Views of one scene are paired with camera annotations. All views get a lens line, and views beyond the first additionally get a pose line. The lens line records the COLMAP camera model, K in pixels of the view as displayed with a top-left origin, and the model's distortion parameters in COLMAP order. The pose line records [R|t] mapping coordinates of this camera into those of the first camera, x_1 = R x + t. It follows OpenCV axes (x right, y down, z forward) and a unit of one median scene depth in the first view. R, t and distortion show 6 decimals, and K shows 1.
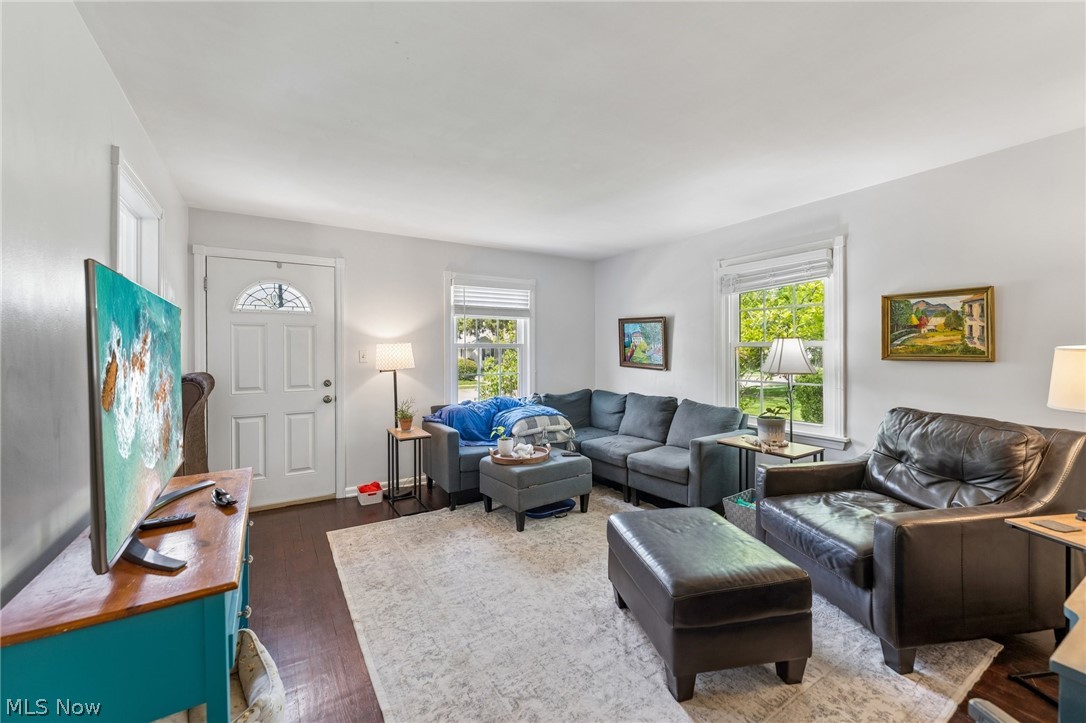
lens RADIAL K [[440.1, 0, 541.3], [0, 440.1, 357.4], [0, 0, 1]] dist [-0.001558, -0.000785]
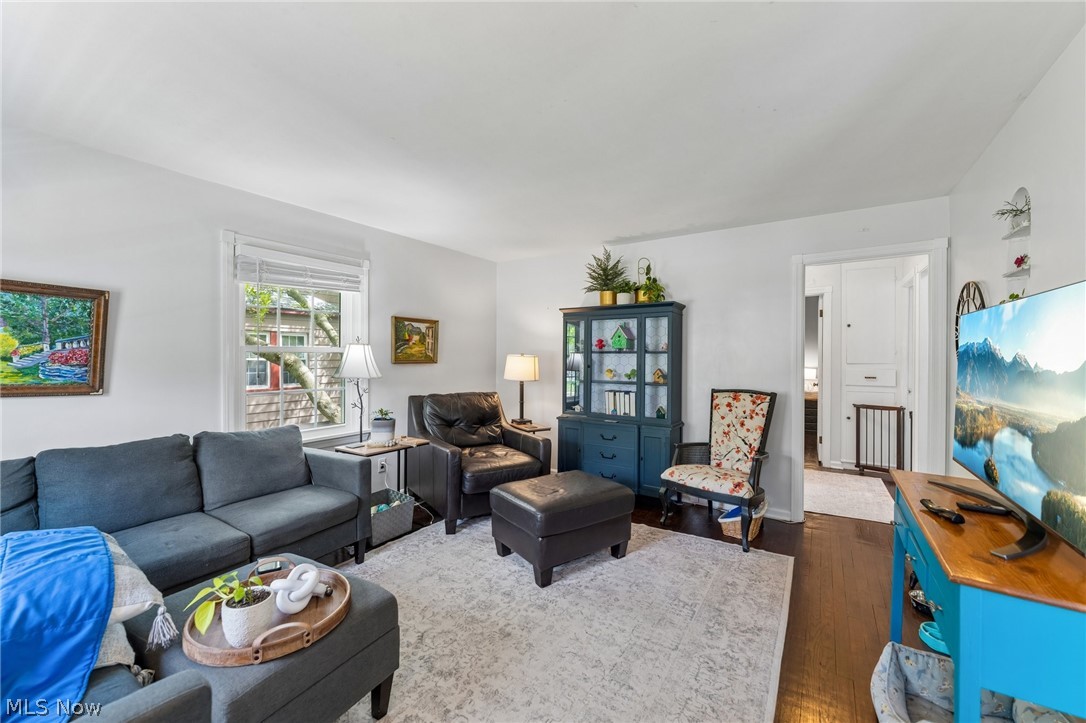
lens RADIAL K [[440.1, 0, 540.4], [0, 440.1, 358.0], [0, 0, 1]] dist [-0.001558, -0.000785]
pose [[-0.428199, -0.002582, 0.903681, -0.703871], [0.009505, 0.999928, 0.007361, -0.018182], [-0.903634, 0.011741, -0.428144, 1.270706]]
